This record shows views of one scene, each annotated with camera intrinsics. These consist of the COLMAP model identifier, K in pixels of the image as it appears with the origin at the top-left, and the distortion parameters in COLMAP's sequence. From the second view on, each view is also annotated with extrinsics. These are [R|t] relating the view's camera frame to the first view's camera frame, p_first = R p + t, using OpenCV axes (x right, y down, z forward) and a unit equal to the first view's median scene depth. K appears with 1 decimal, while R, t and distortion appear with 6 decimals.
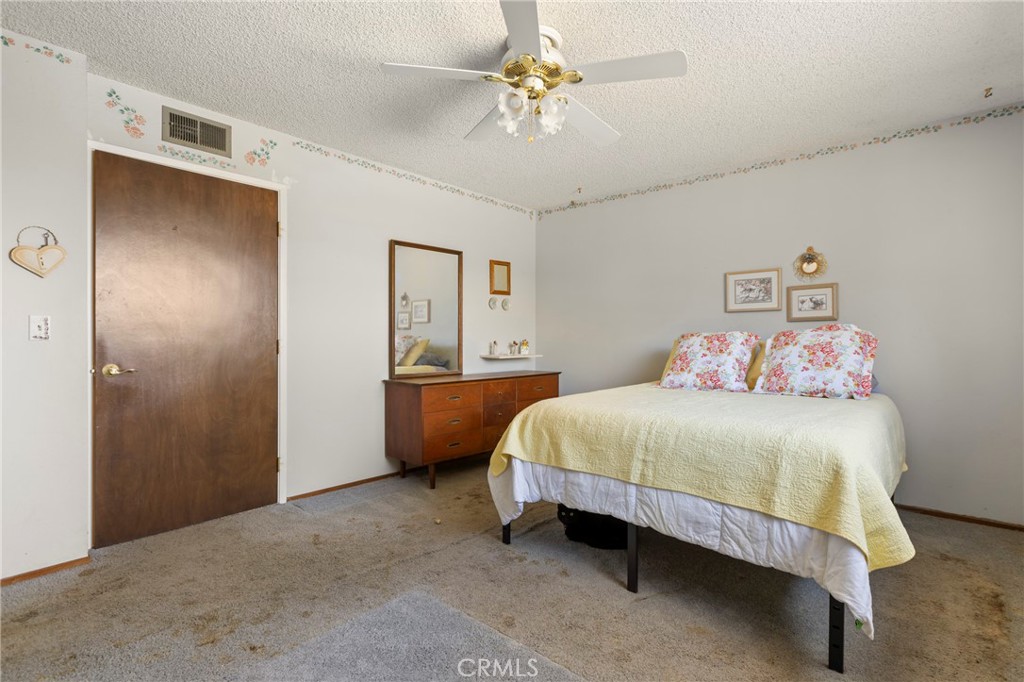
lens RADIAL K [[487.7, 0, 511.7], [0, 487.7, 340.5], [0, 0, 1]] dist [0.001237, 0.000694]
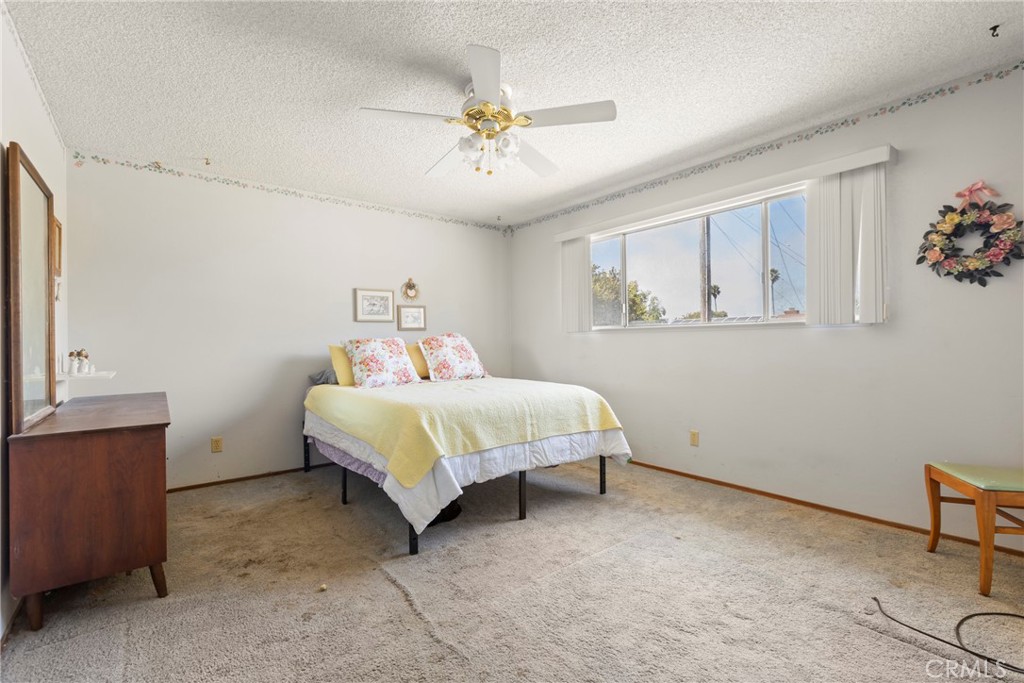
lens RADIAL K [[465.0, 0, 511.6], [0, 465.0, 339.1], [0, 0, 1]] dist [0.004079, 0.000296]
pose [[0.171532, 0.001011, 0.985178, -0.863911], [0.016348, 0.999859, -0.003872, -0.006198], [-0.985043, 0.016770, 0.171491, 0.619106]]
